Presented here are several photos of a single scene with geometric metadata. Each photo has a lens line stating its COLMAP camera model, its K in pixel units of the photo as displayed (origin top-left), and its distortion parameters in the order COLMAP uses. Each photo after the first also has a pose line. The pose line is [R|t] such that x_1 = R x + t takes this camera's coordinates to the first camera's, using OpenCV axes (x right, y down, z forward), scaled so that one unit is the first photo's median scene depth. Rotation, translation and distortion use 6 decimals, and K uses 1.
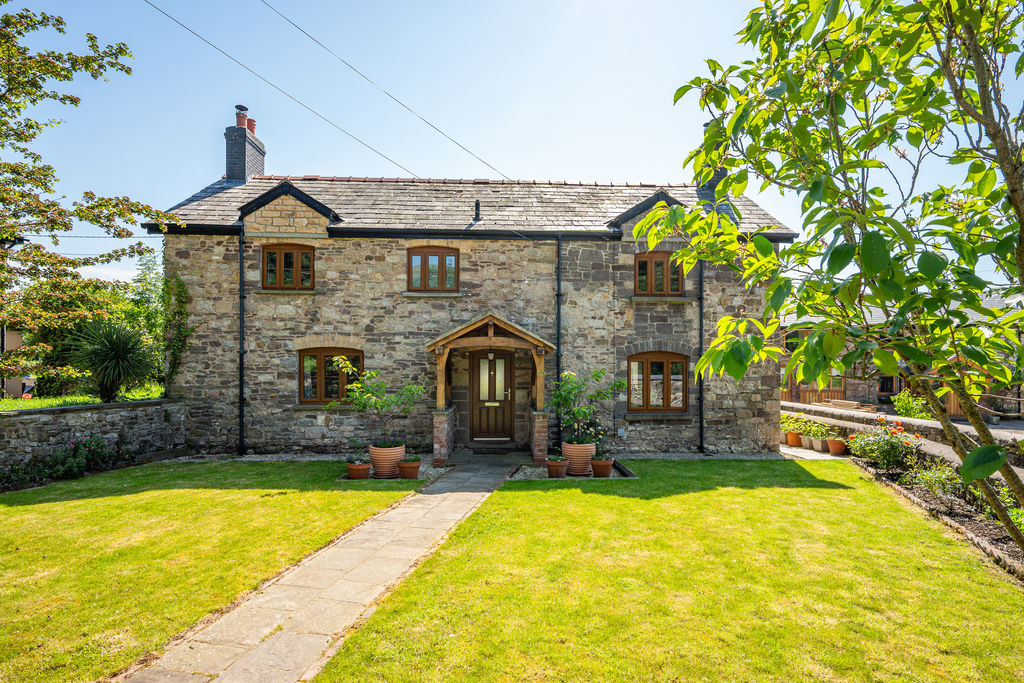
lens RADIAL K [[475.7, 0, 523.7], [0, 475.7, 362.2], [0, 0, 1]] dist [-0.000308, 0.000209]
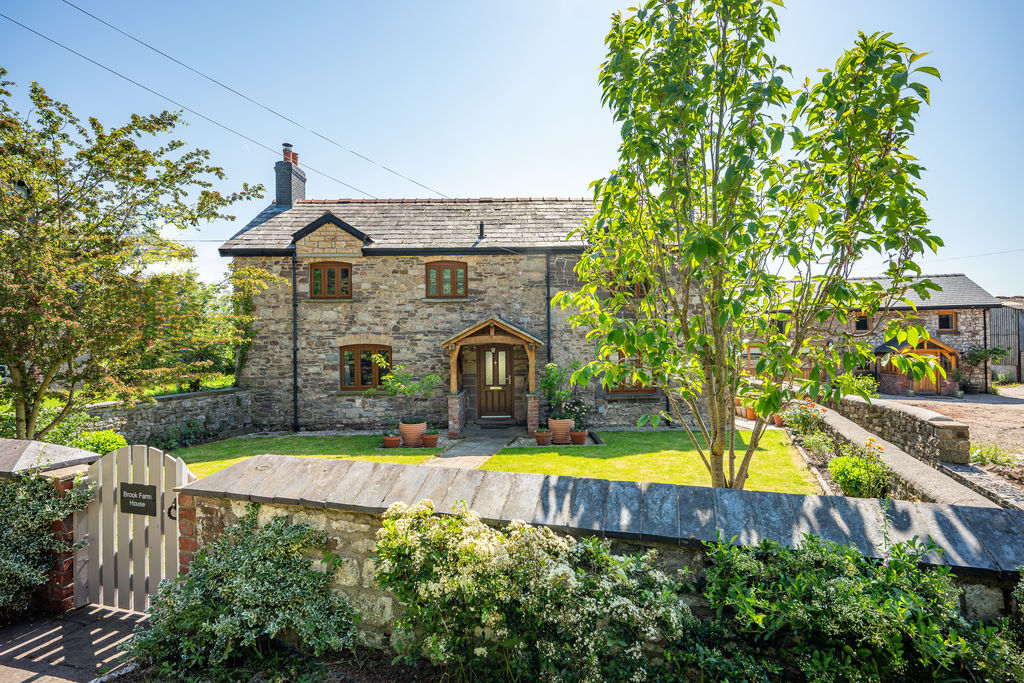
lens RADIAL K [[460.1, 0, 522.7], [0, 460.1, 336.4], [0, 0, 1]] dist [-0.001280, -0.000111]
pose [[0.999441, -0.017009, -0.028796, 0.040048], [0.016611, 0.999764, -0.013979, -0.027891], [0.029027, 0.013492, 0.999488, -0.188907]]
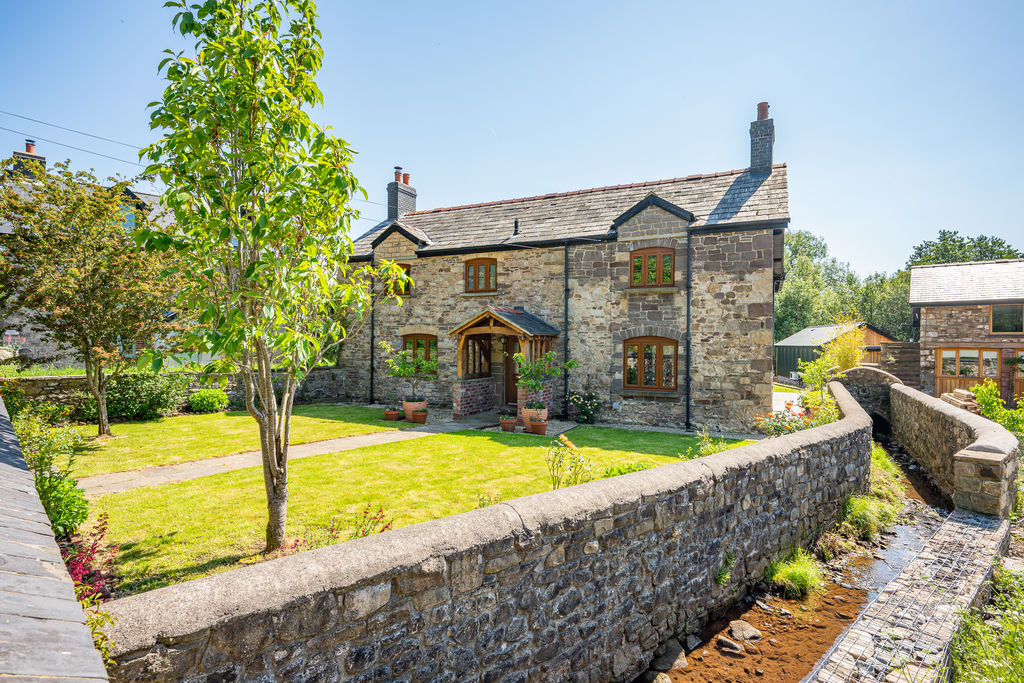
lens RADIAL K [[460.1, 0, 541.0], [0, 460.1, 339.1], [0, 0, 1]] dist [-0.001280, -0.000111]
pose [[0.900082, 0.001546, -0.435717, 0.533446], [-0.002359, 0.999996, -0.001324, -0.013659], [0.435714, 0.002220, 0.900083, -0.097505]]
